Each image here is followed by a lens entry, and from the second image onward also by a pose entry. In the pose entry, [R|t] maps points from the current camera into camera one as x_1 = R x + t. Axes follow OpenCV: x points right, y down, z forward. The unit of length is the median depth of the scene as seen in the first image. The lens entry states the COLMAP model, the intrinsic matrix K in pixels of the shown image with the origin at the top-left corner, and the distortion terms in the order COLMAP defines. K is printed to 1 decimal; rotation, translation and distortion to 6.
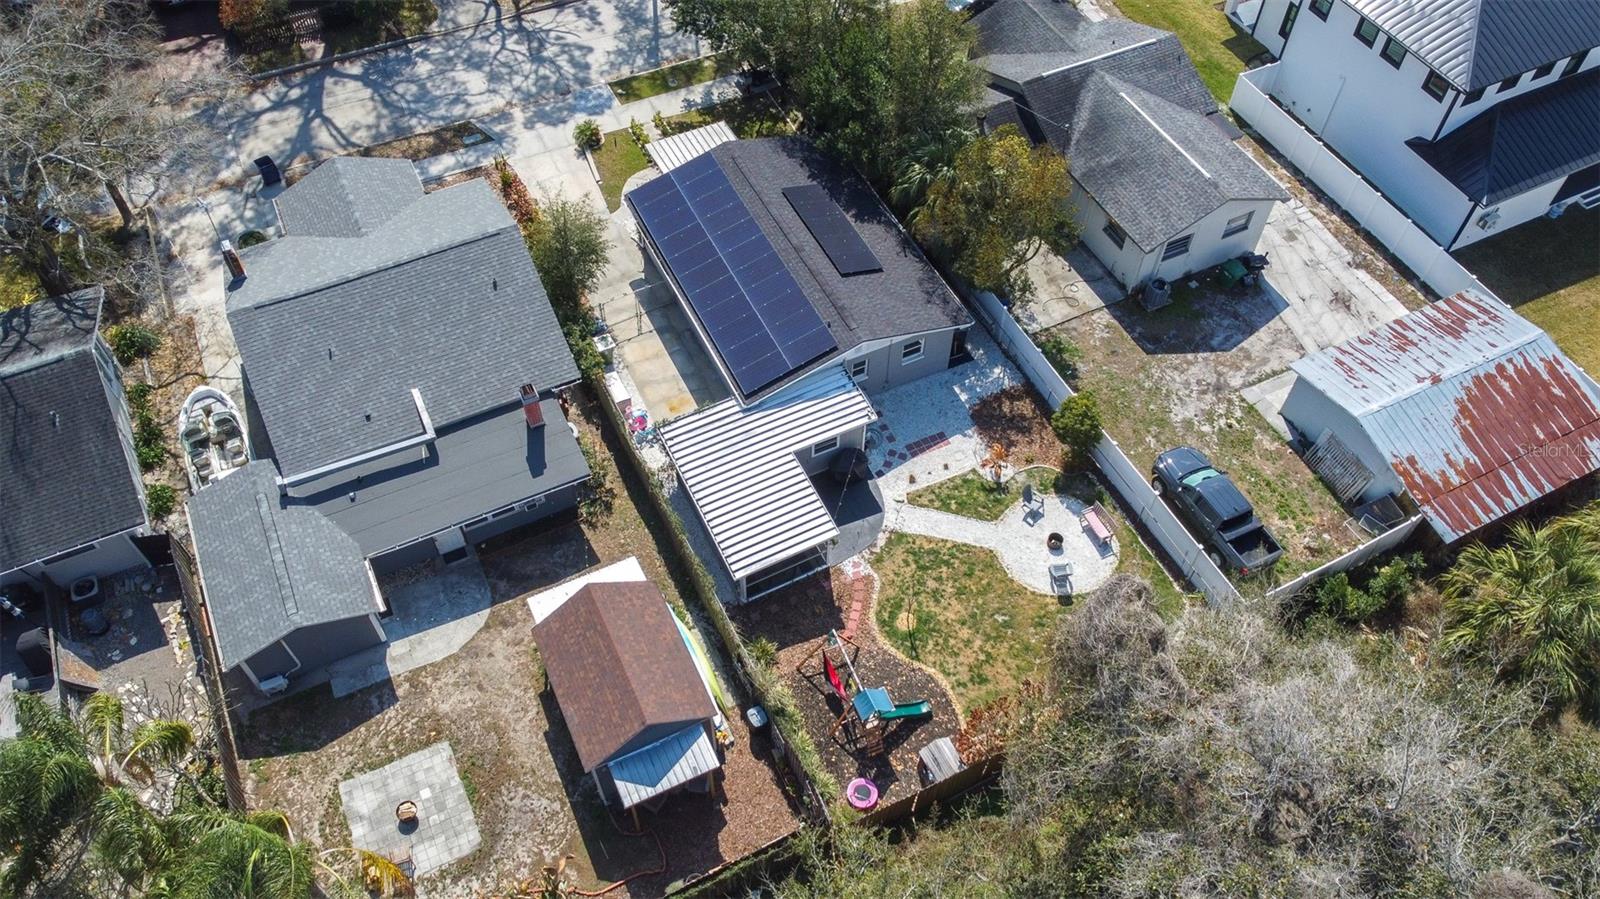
lens RADIAL K [[1204.5, 0, 793.1], [0, 1204.5, 450.5], [0, 0, 1]] dist [0.003718, -0.002230]
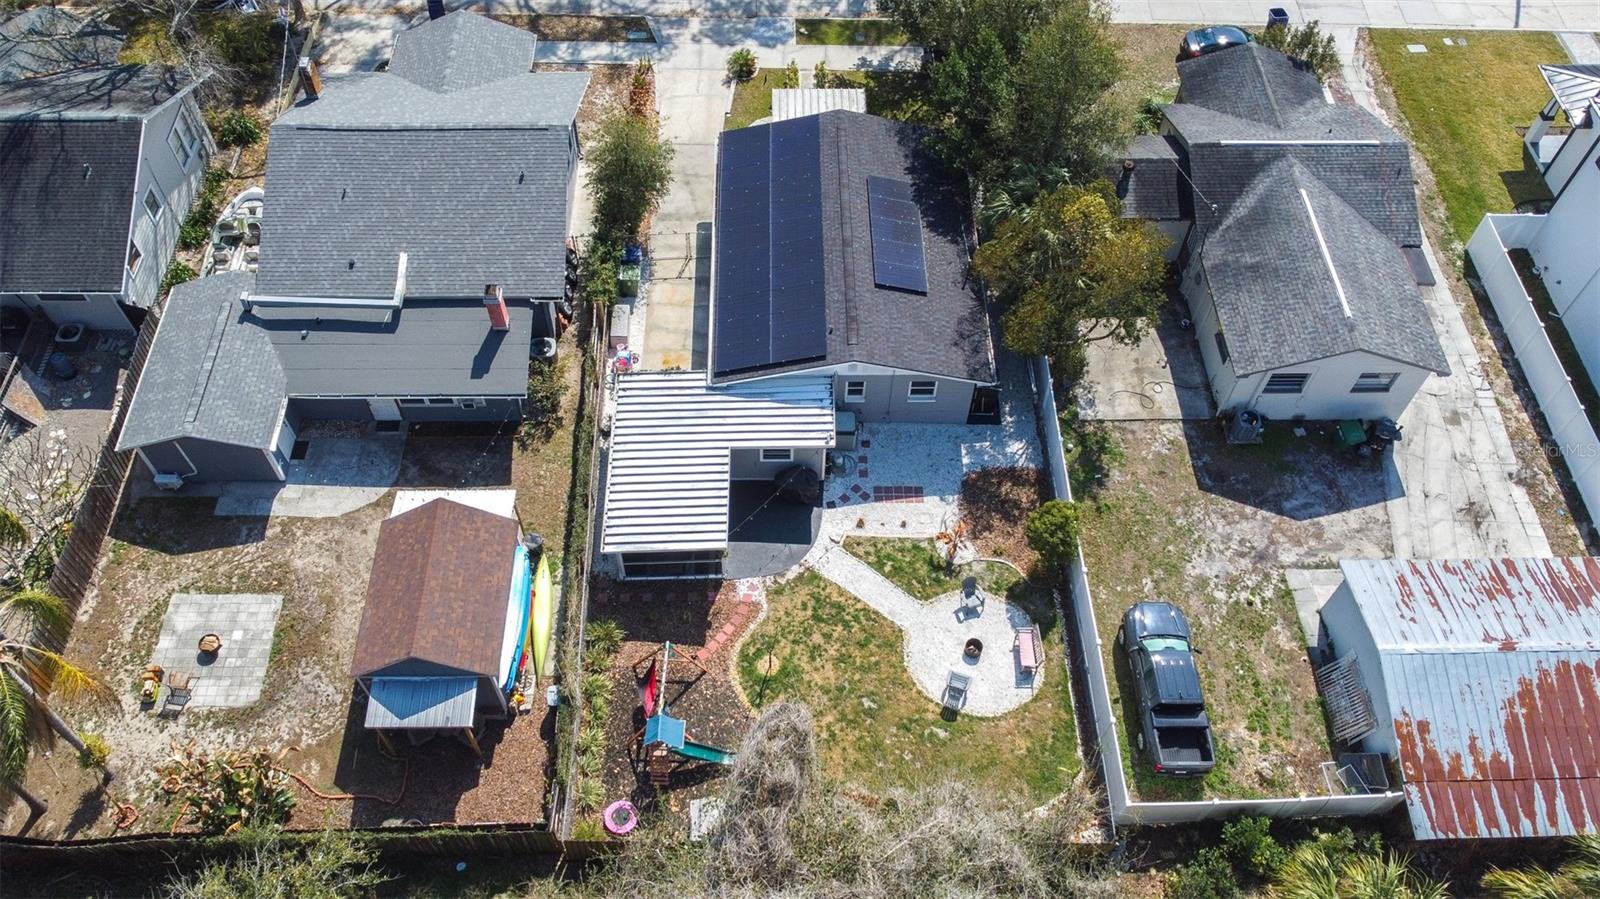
lens RADIAL K [[1226.9, 0, 792.9], [0, 1226.9, 451.3], [0, 0, 1]] dist [0.002801, -0.001302]
pose [[0.907580, 0.350558, -0.231102, 0.249476], [-0.343150, 0.936449, 0.072883, -0.077200], [0.241965, 0.013155, 0.970196, 0.097842]]
